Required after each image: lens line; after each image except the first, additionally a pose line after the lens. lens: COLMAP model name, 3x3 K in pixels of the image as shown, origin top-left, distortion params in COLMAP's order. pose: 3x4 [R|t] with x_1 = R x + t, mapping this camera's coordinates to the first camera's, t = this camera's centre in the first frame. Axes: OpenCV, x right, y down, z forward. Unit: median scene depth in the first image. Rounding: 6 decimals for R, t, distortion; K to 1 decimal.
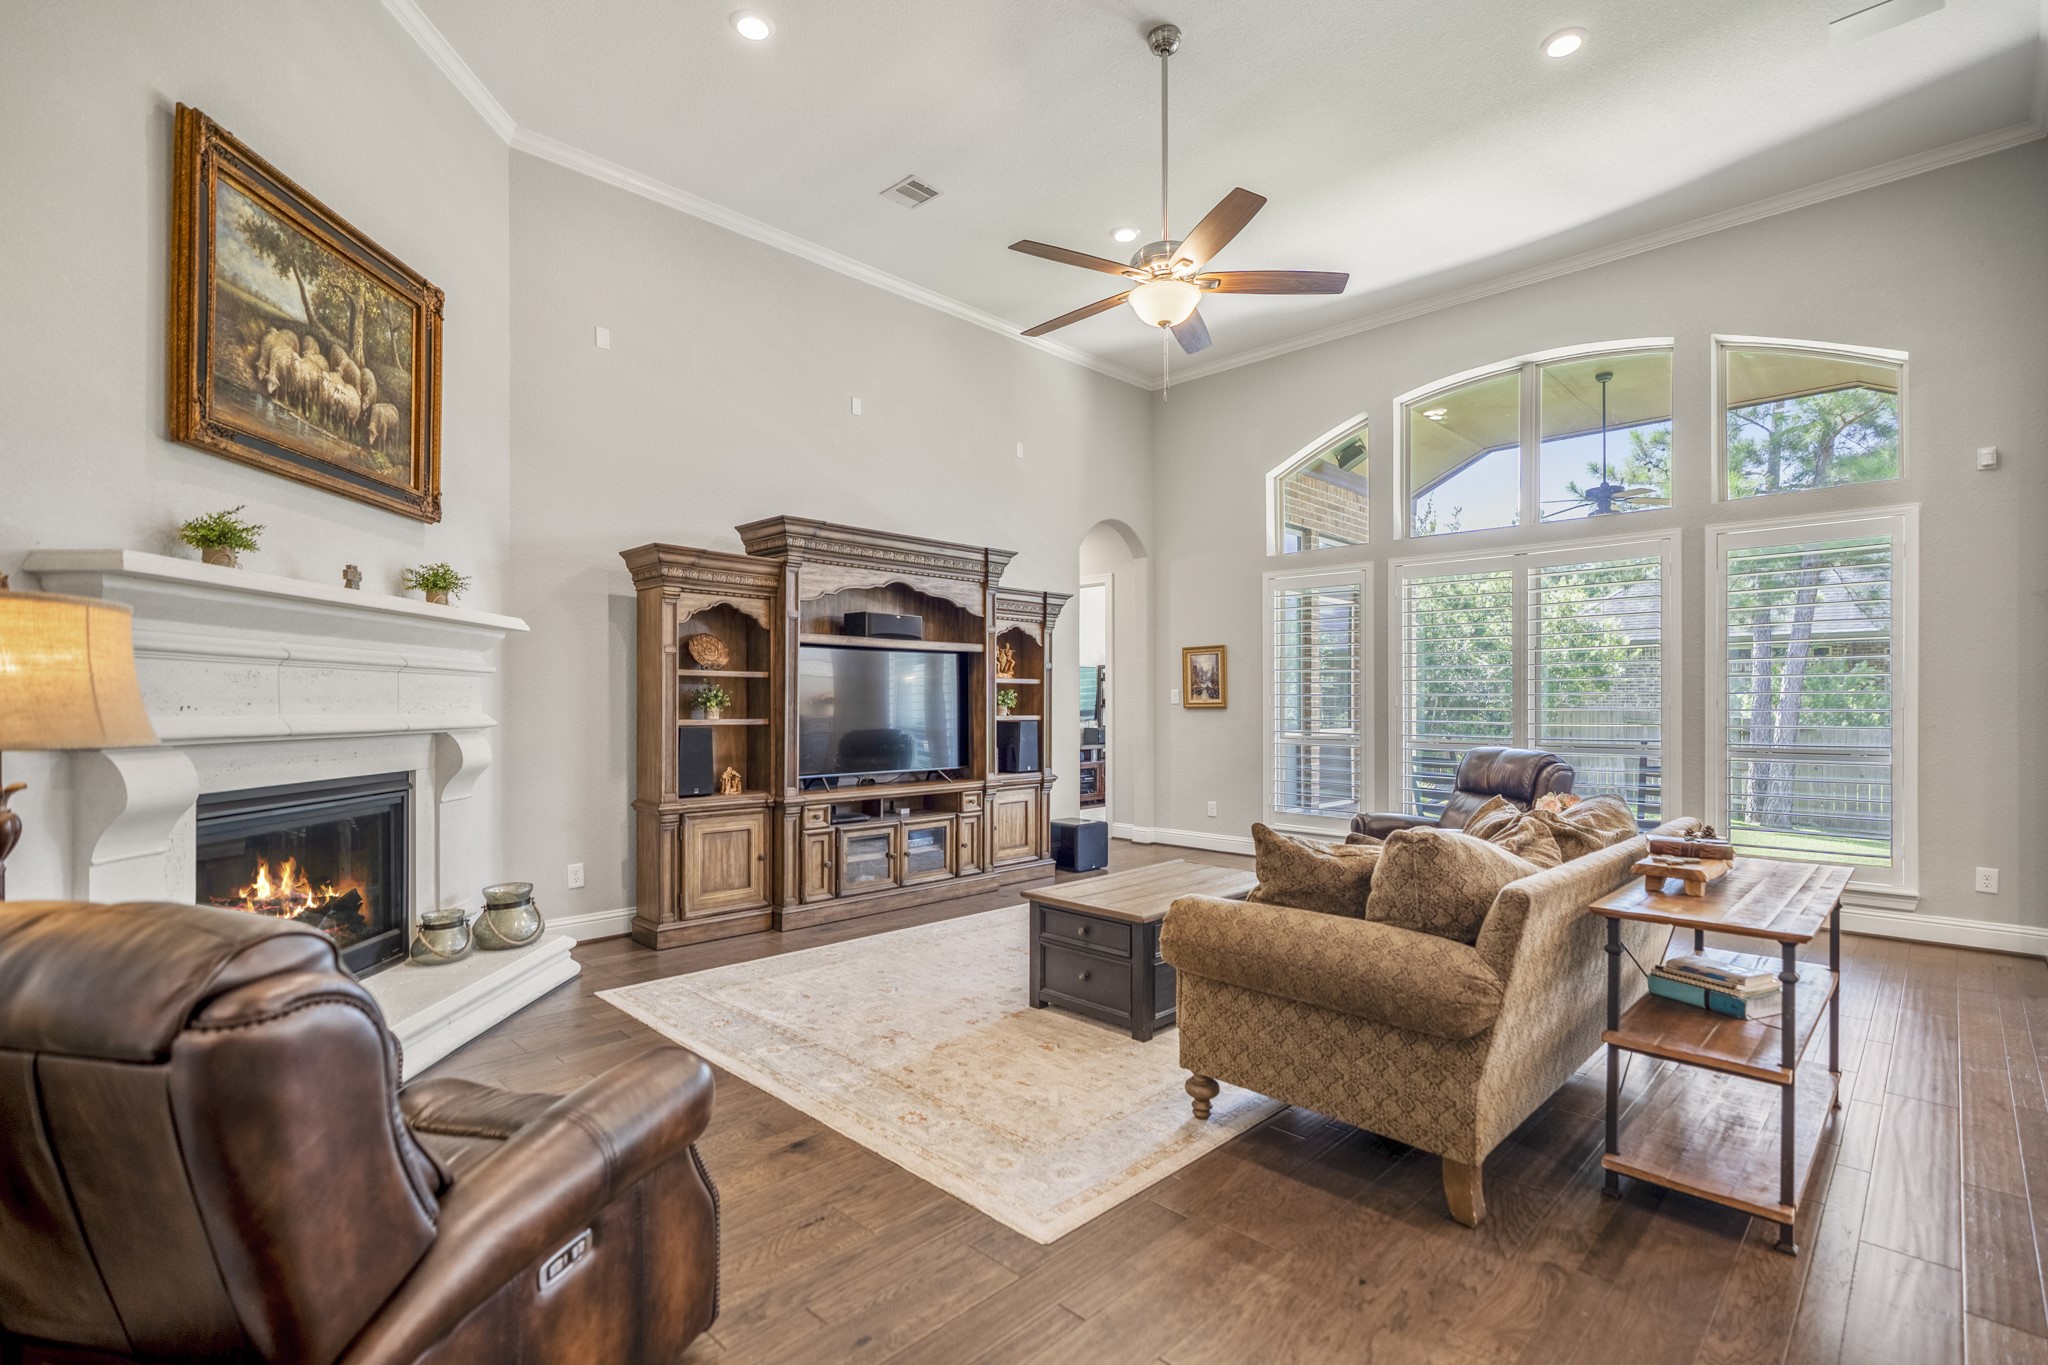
lens RADIAL K [[948.6, 0, 1016.8], [0, 948.6, 707.0], [0, 0, 1]] dist [-0.006023, -0.000238]
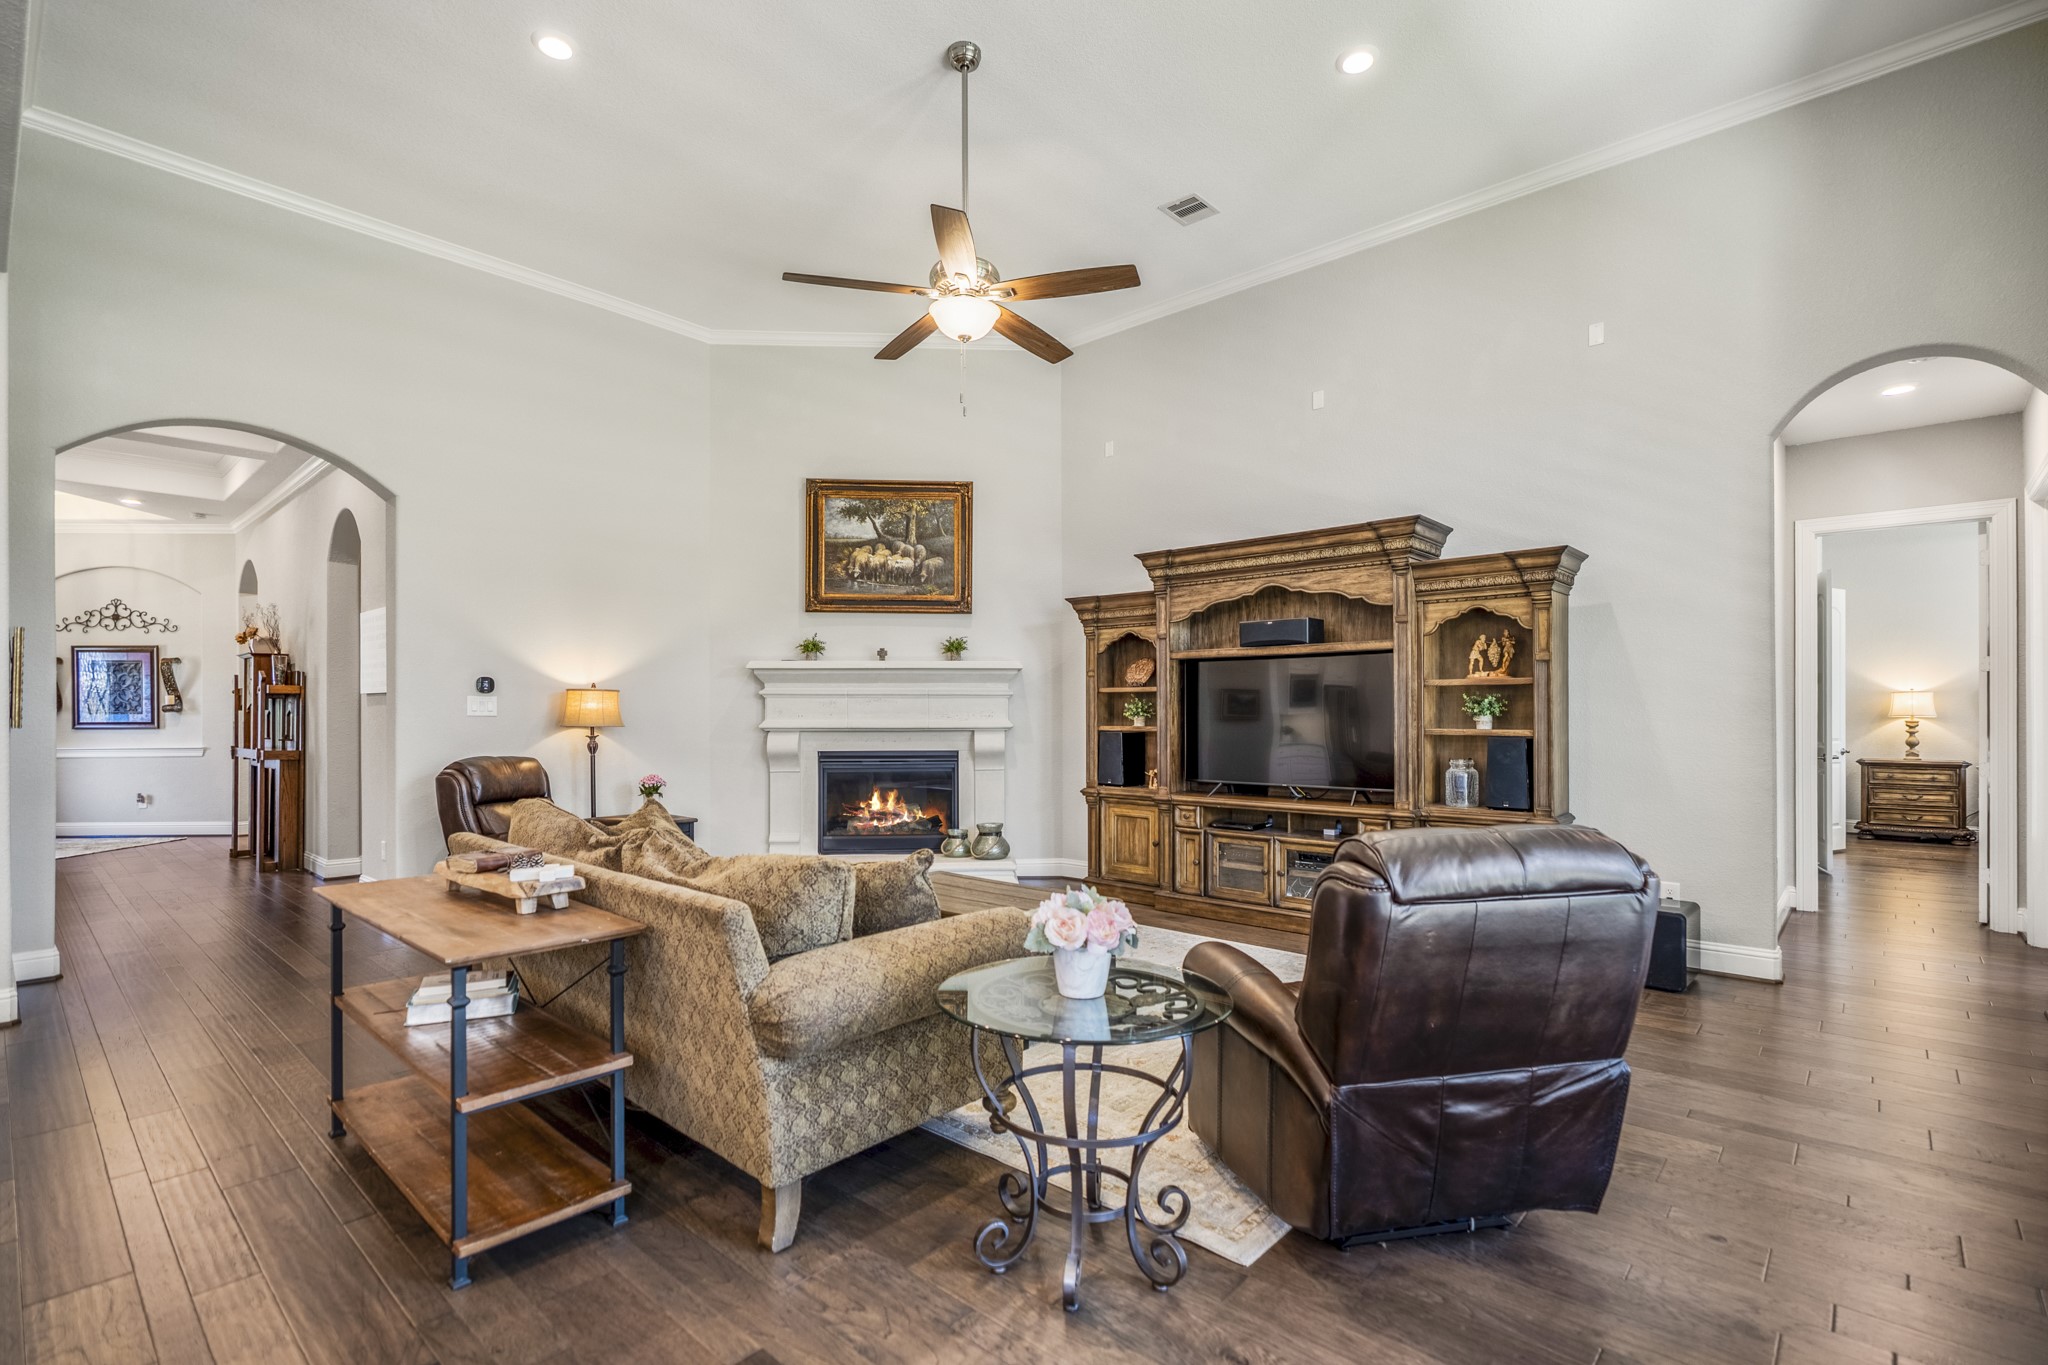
lens RADIAL K [[948.6, 0, 1016.8], [0, 948.6, 707.0], [0, 0, 1]] dist [-0.006023, -0.000238]
pose [[0.044422, -0.006173, -0.998994, 1.303358], [0.000946, 0.999981, -0.006137, -0.006774], [0.999012, -0.000672, 0.044427, 1.119974]]
